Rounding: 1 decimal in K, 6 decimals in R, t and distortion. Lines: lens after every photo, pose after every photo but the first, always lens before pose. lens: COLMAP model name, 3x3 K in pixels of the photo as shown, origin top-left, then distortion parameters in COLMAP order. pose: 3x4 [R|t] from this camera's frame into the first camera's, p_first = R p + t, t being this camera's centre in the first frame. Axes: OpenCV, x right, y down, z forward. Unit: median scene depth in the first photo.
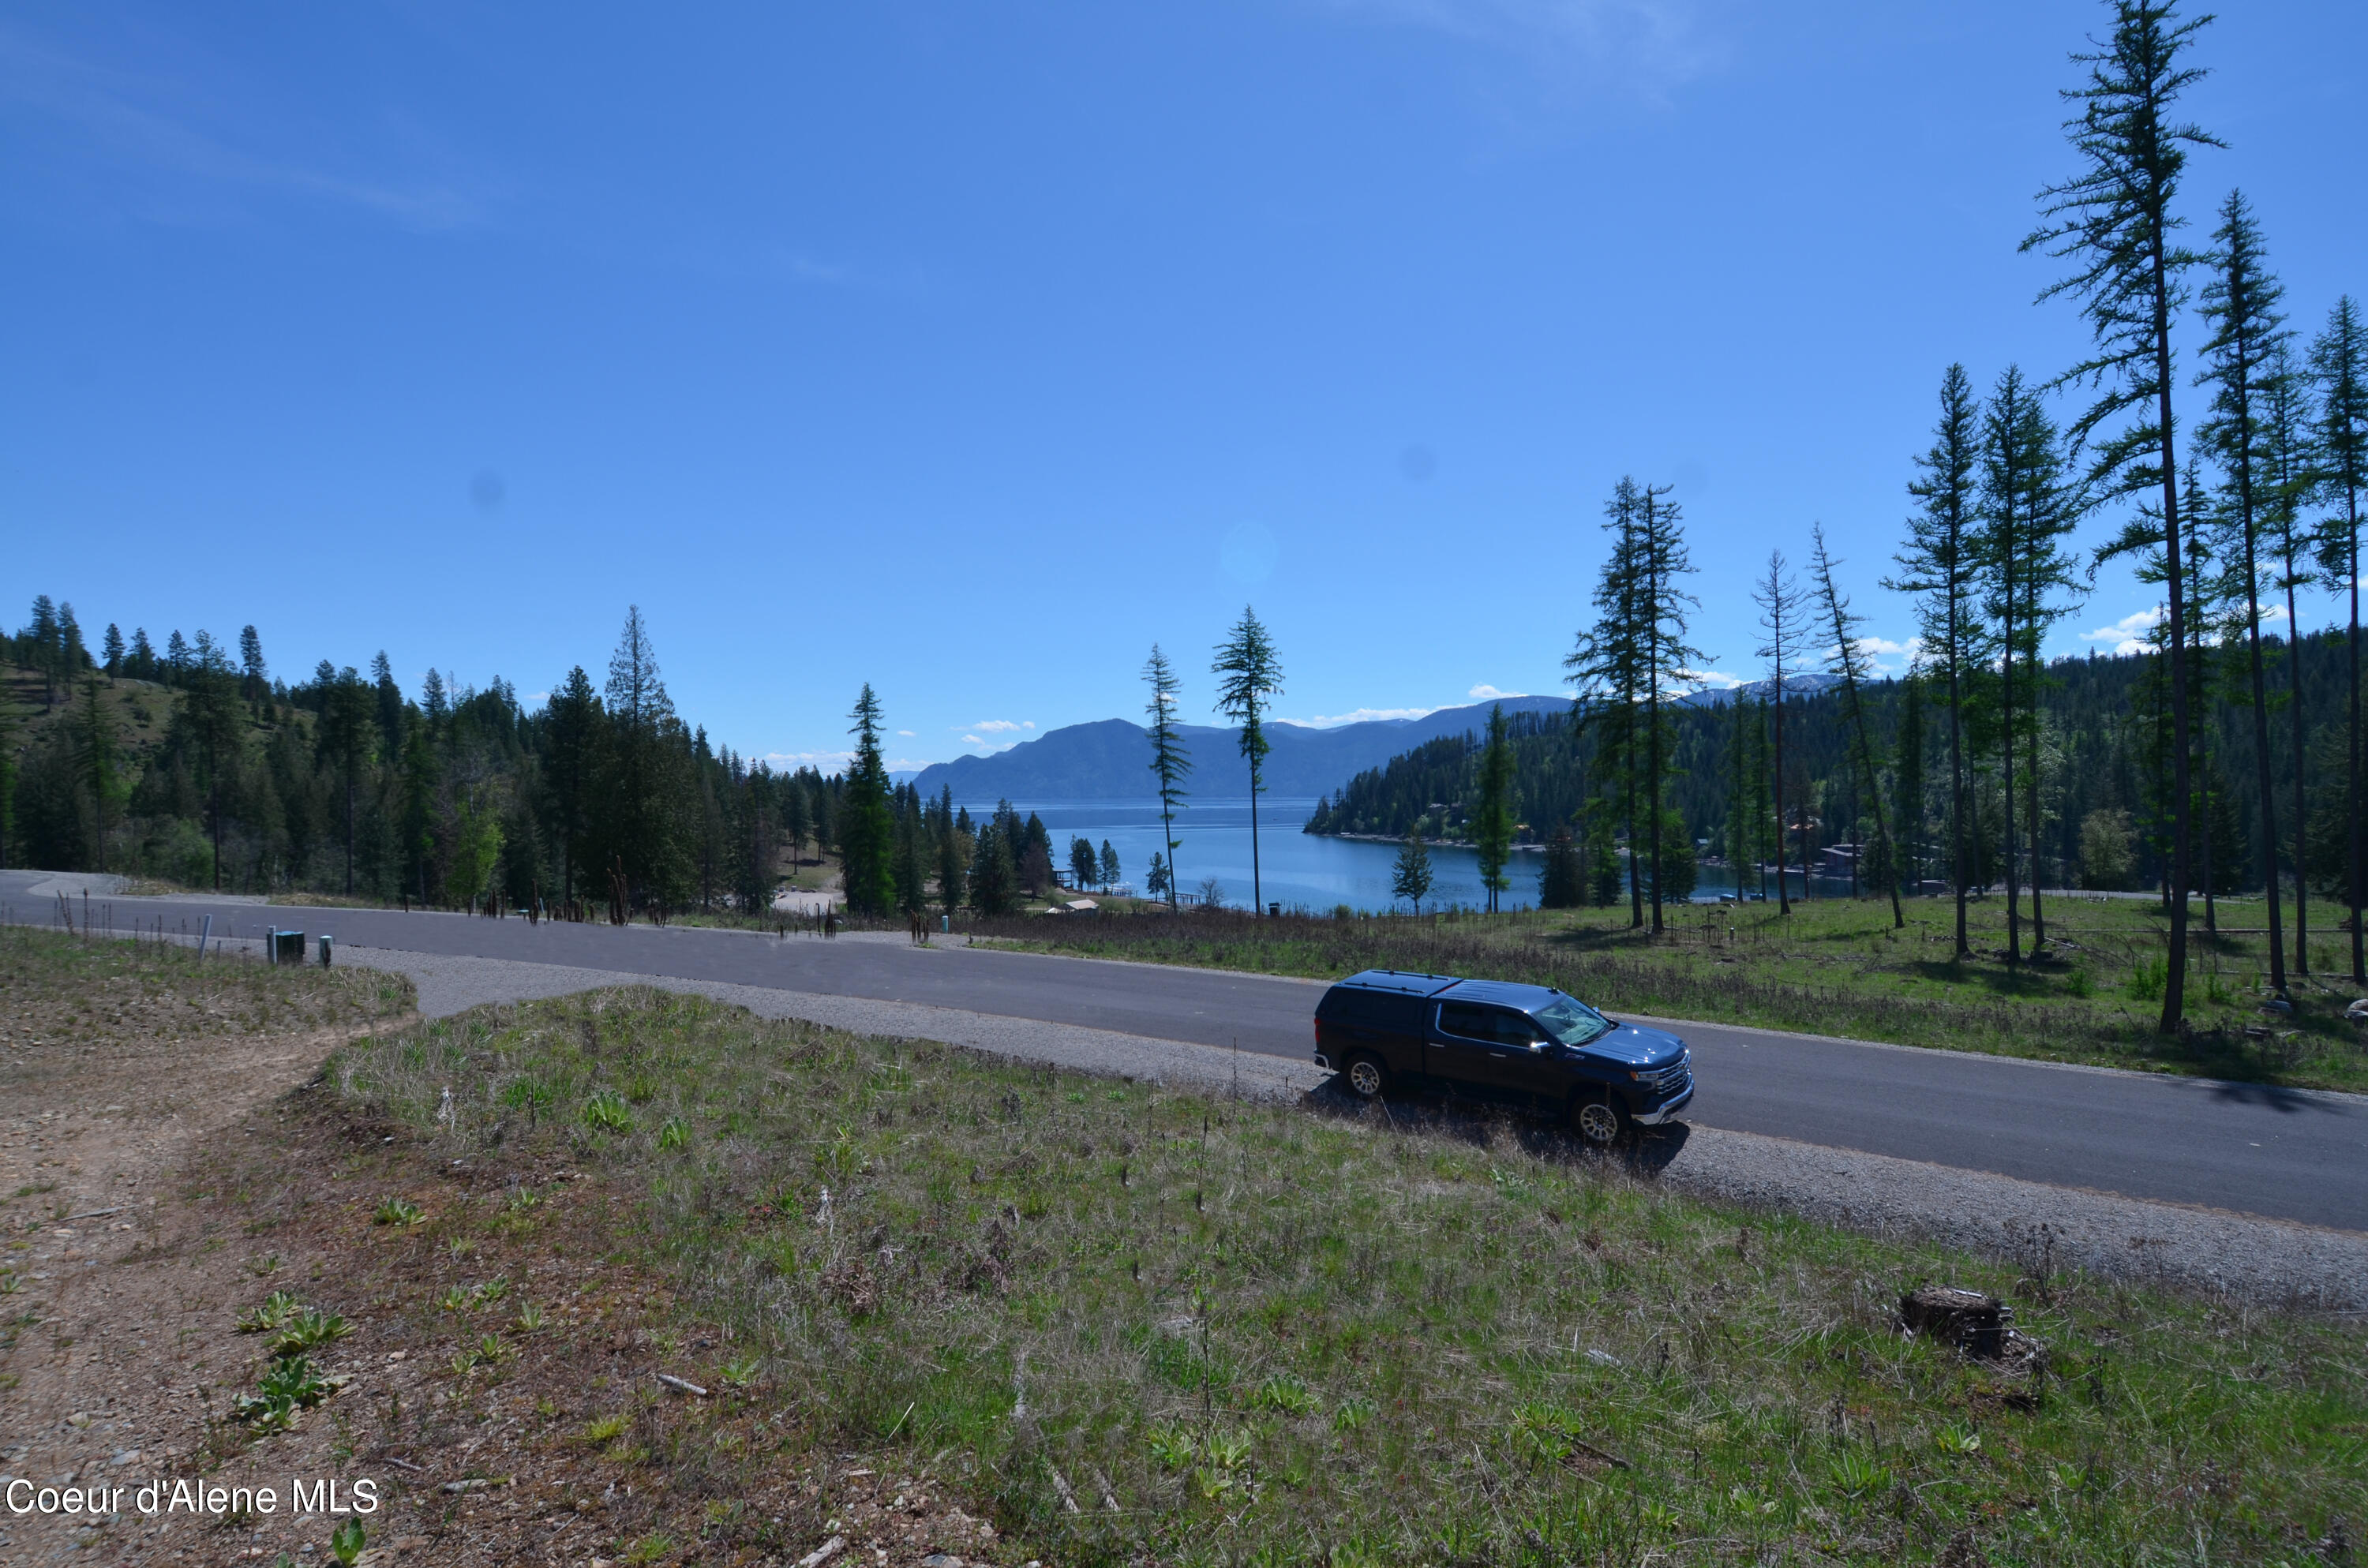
lens RADIAL K [[1217.4, 0, 1166.6], [0, 1217.4, 797.4], [0, 0, 1]] dist [0.017527, -0.001096]
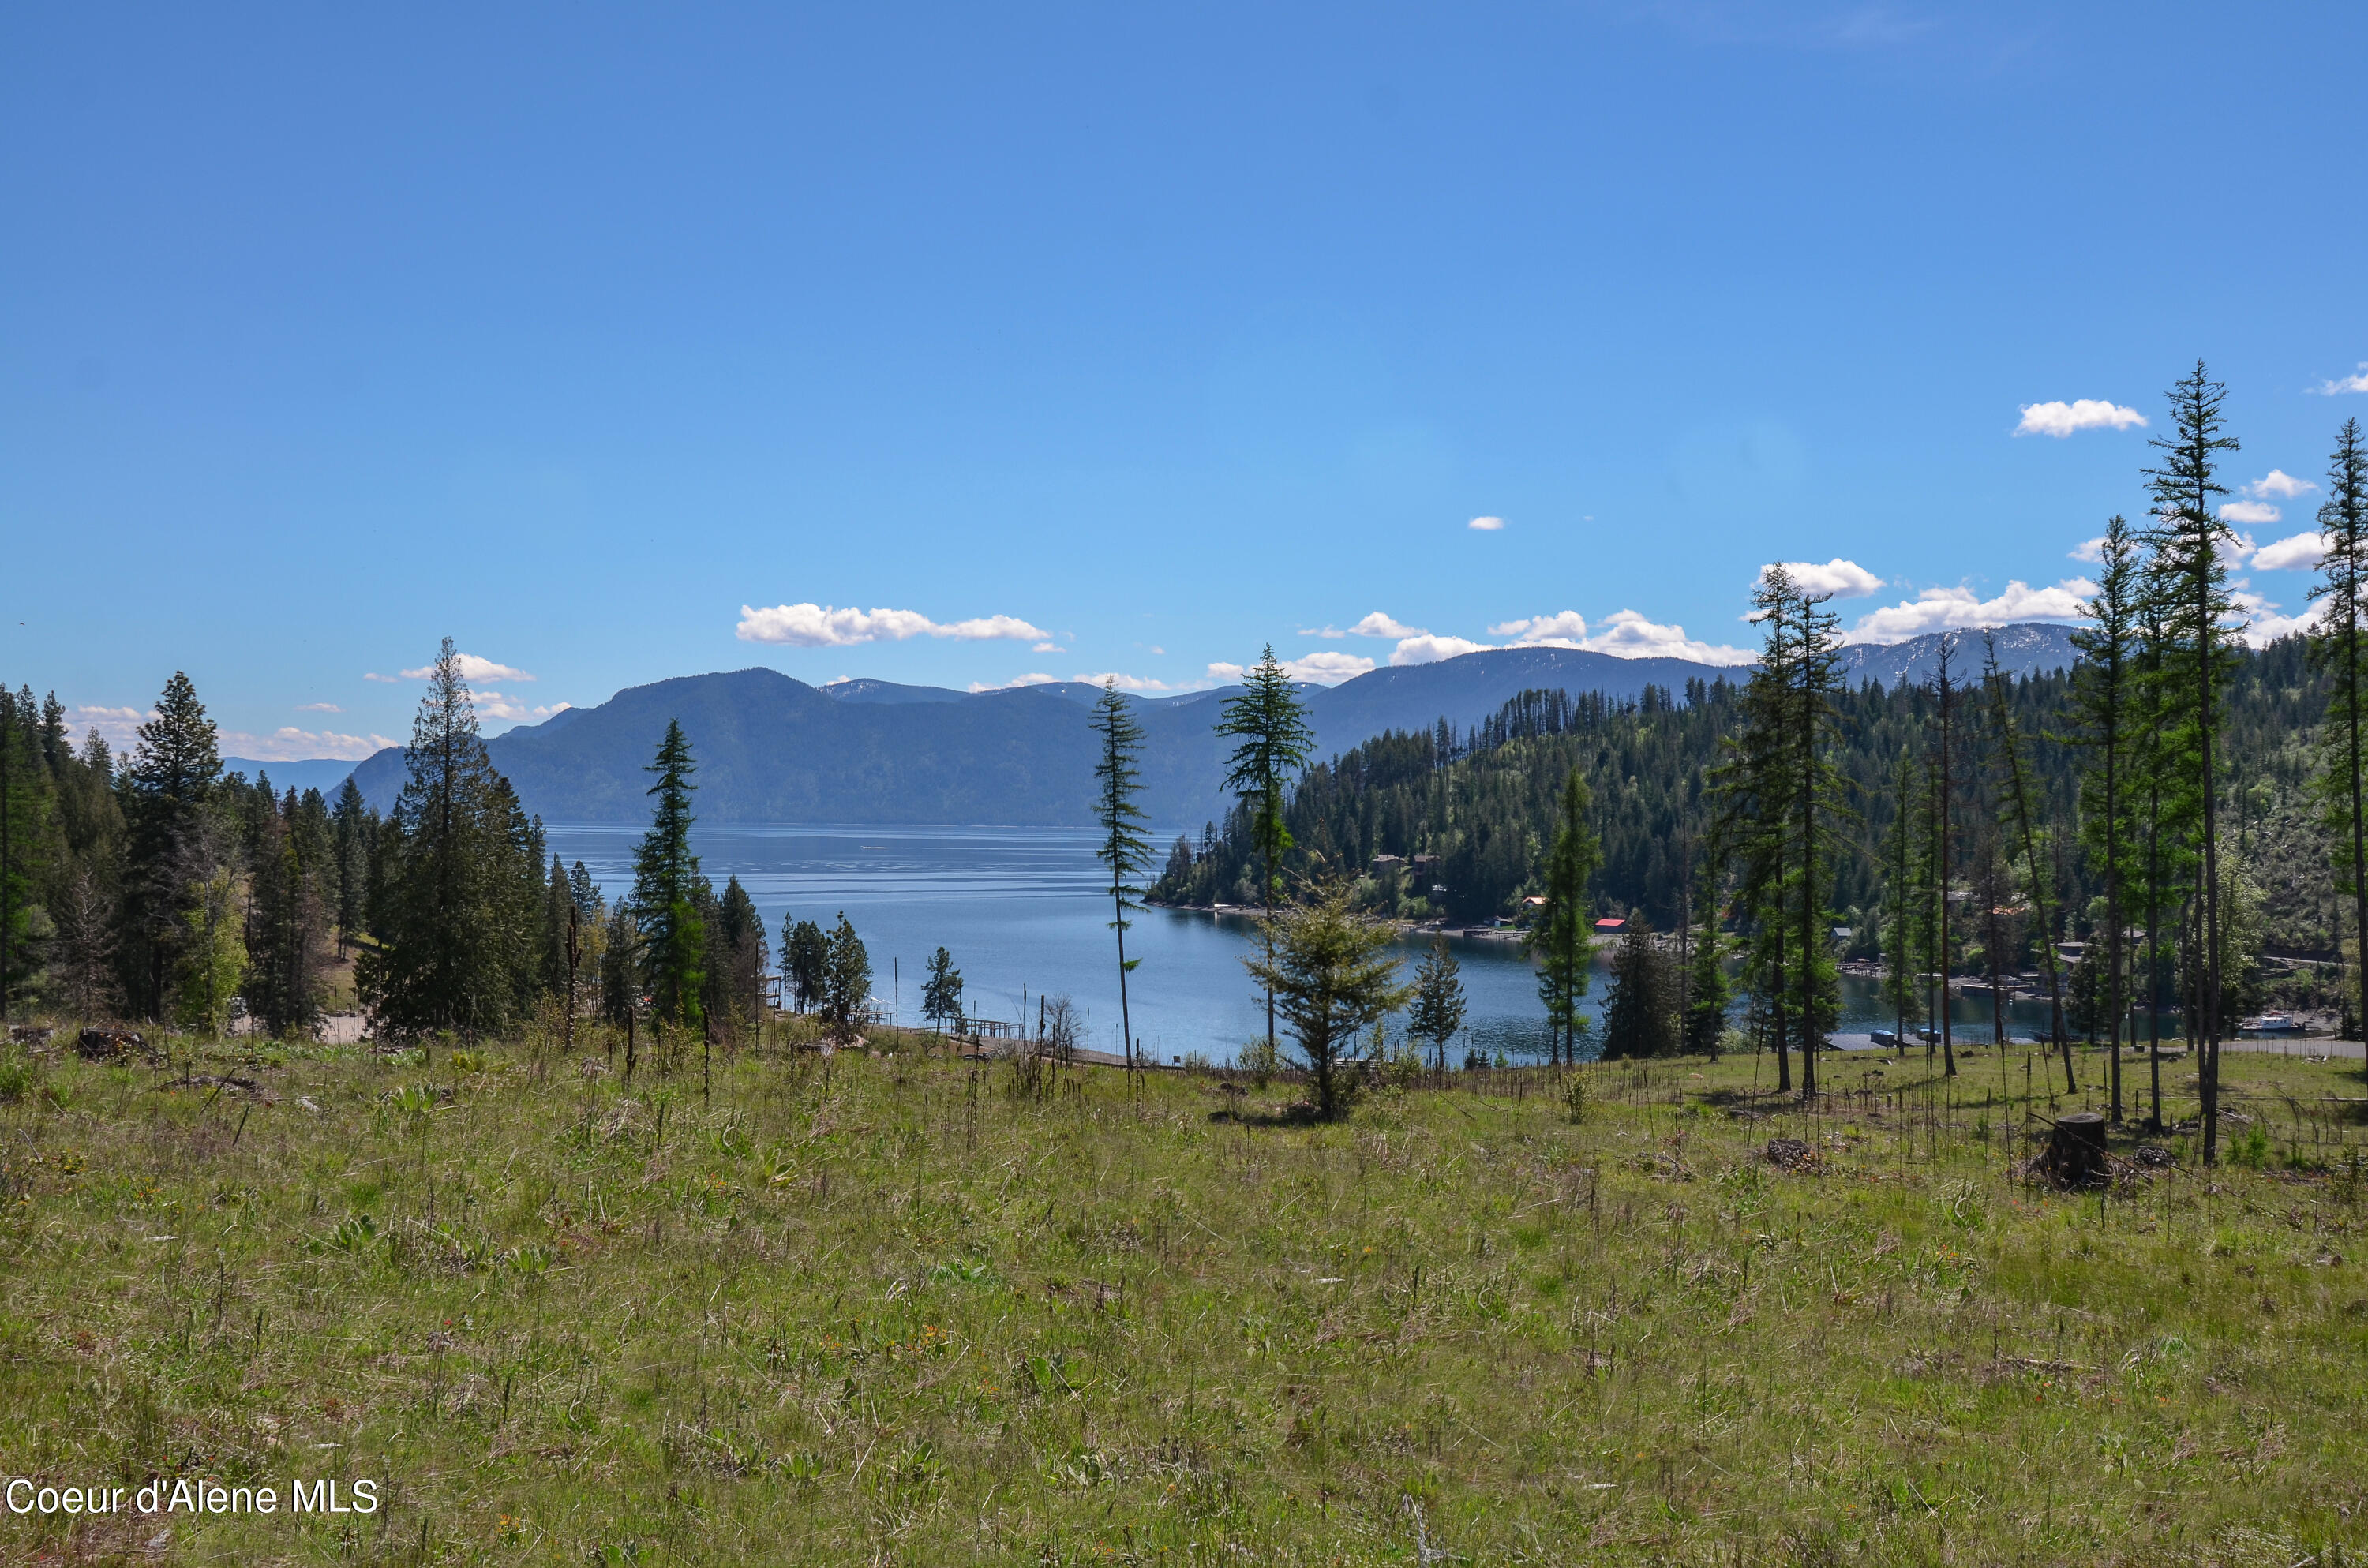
lens RADIAL K [[2342.8, 0, 1175.3], [0, 2342.8, 809.0], [0, 0, 1]] dist [0.046366, 0.000000]
pose [[0.990325, 0.018953, 0.137467, -0.051927], [-0.018077, 0.999808, -0.007613, -0.013856], [-0.137585, 0.005055, 0.990477, -0.111471]]
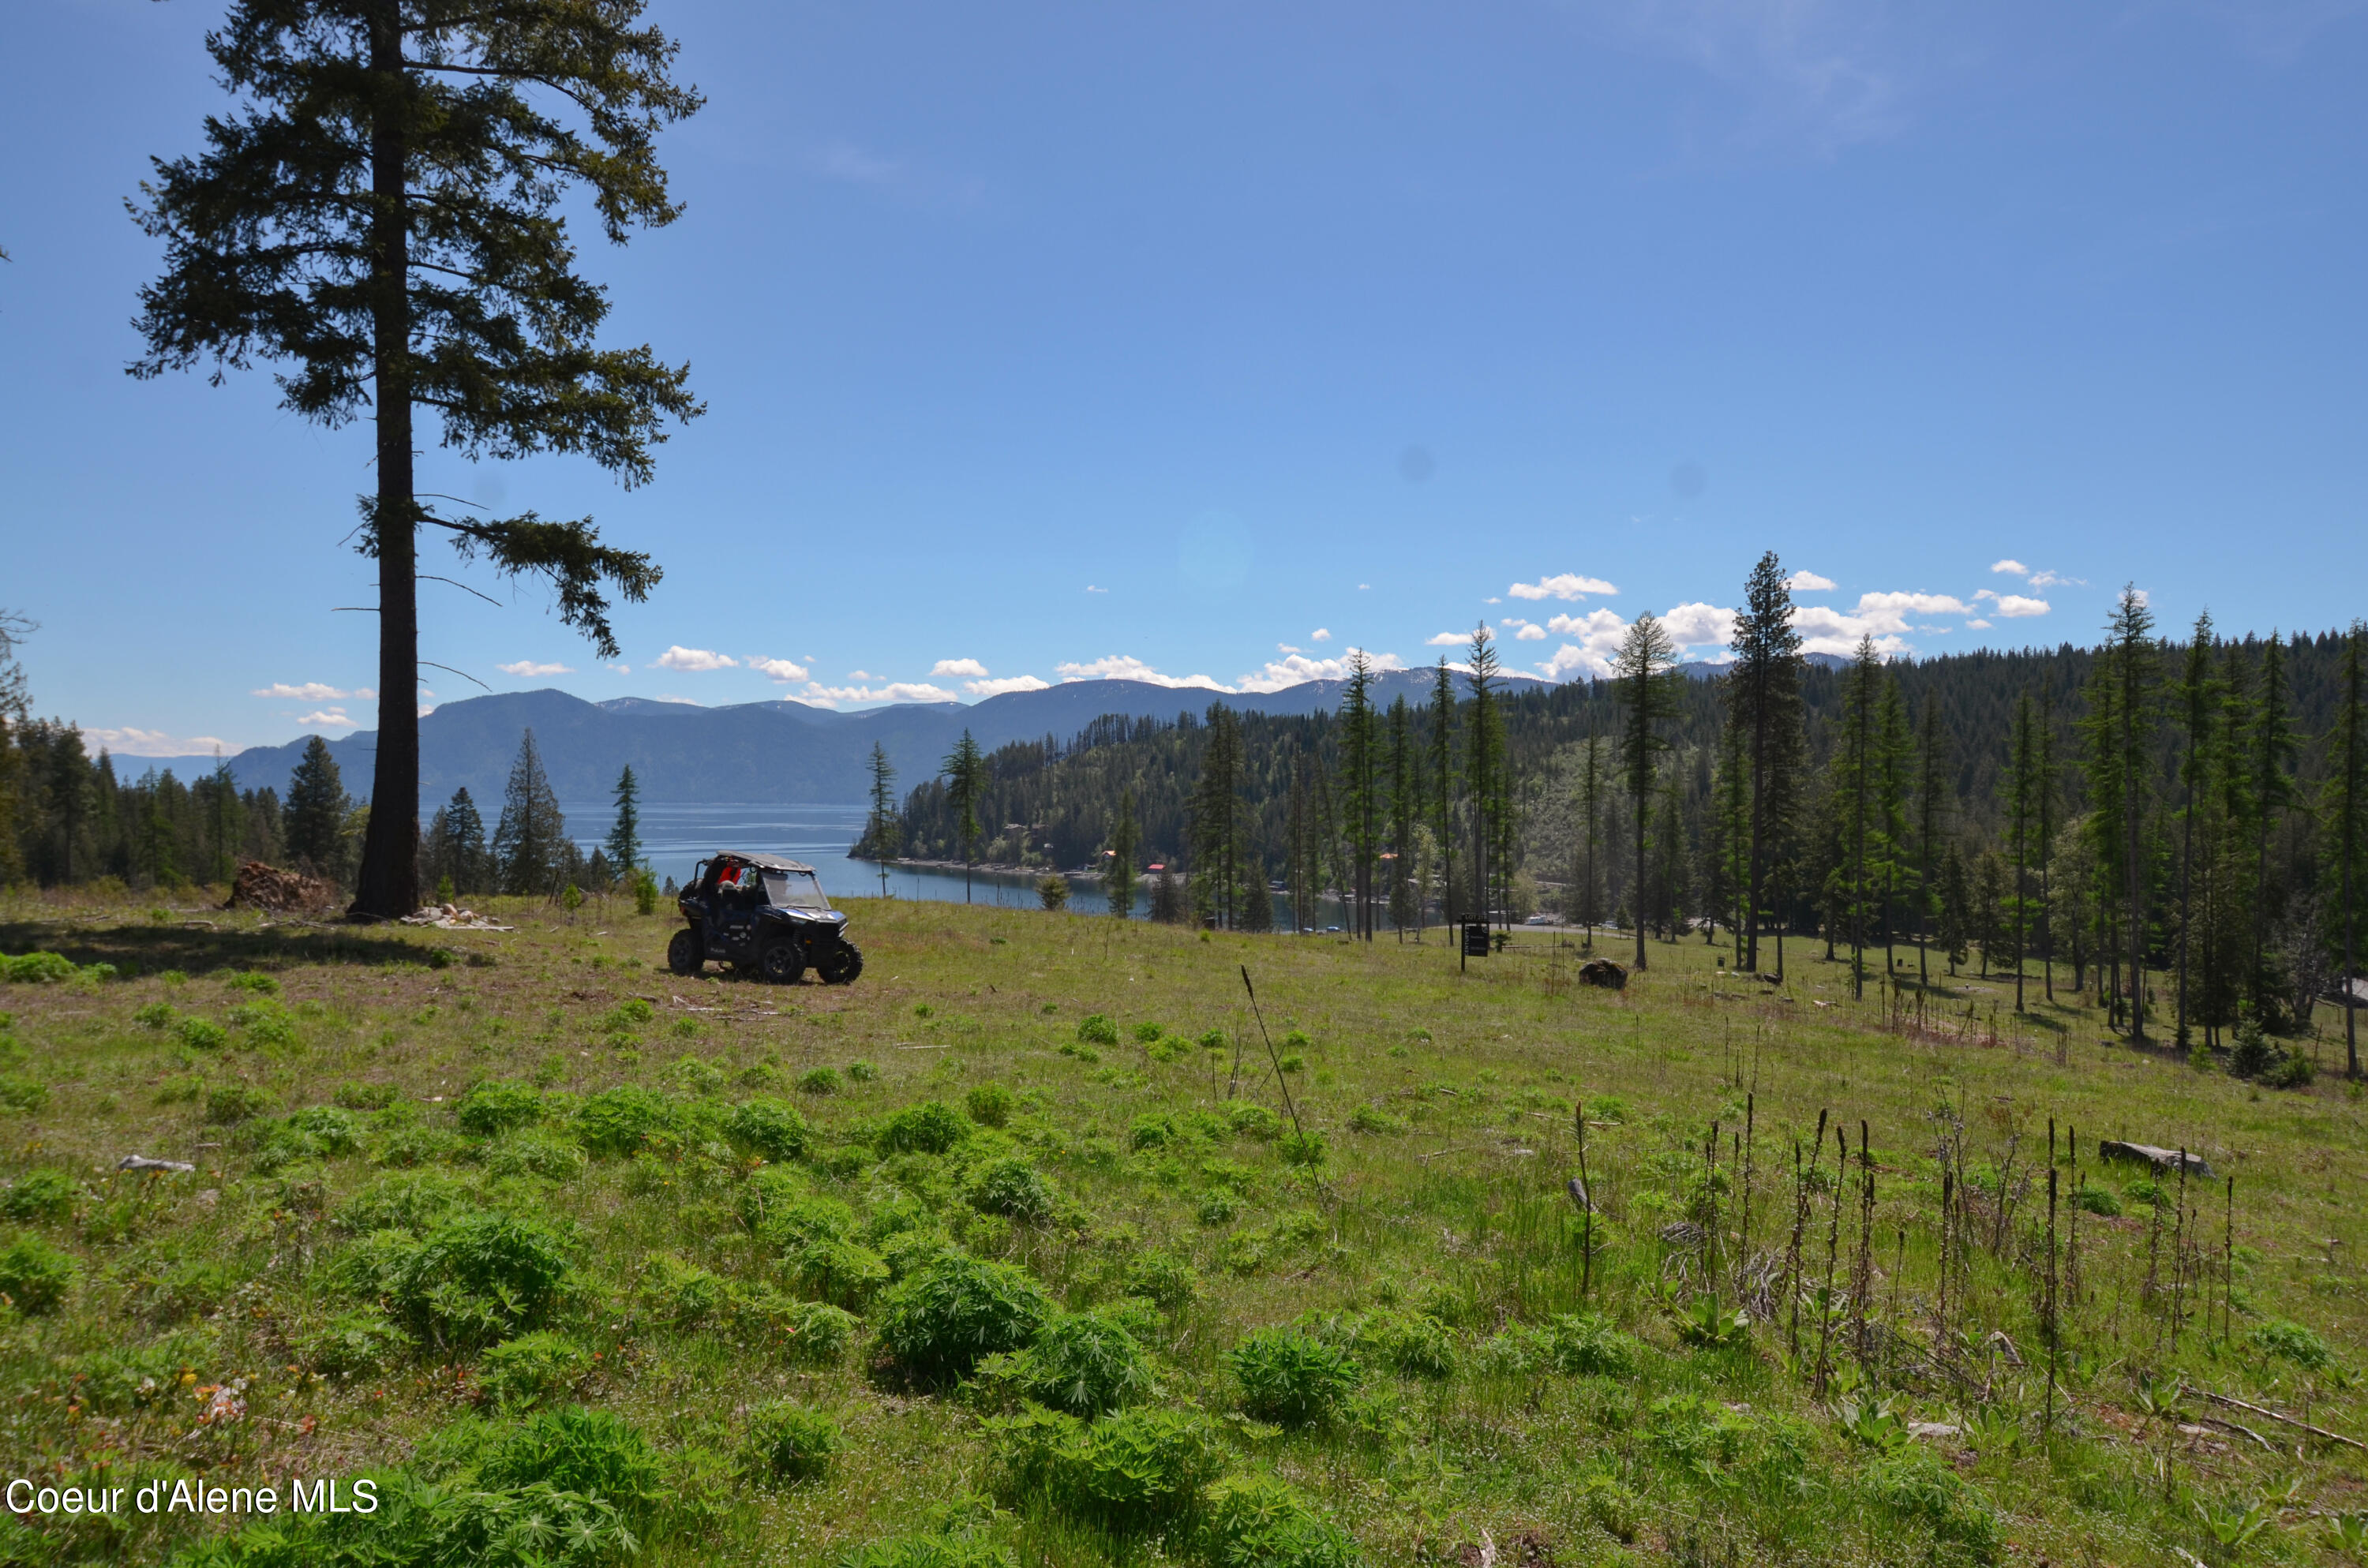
lens RADIAL K [[1622.4, 0, 1175.5], [0, 1622.4, 798.2], [0, 0, 1]] dist [0.035915, -0.036335]
pose [[0.945996, 0.011945, 0.323958, -0.088766], [-0.010945, 0.999928, -0.004907, -0.020481], [-0.323993, 0.001096, 0.946059, -0.240824]]
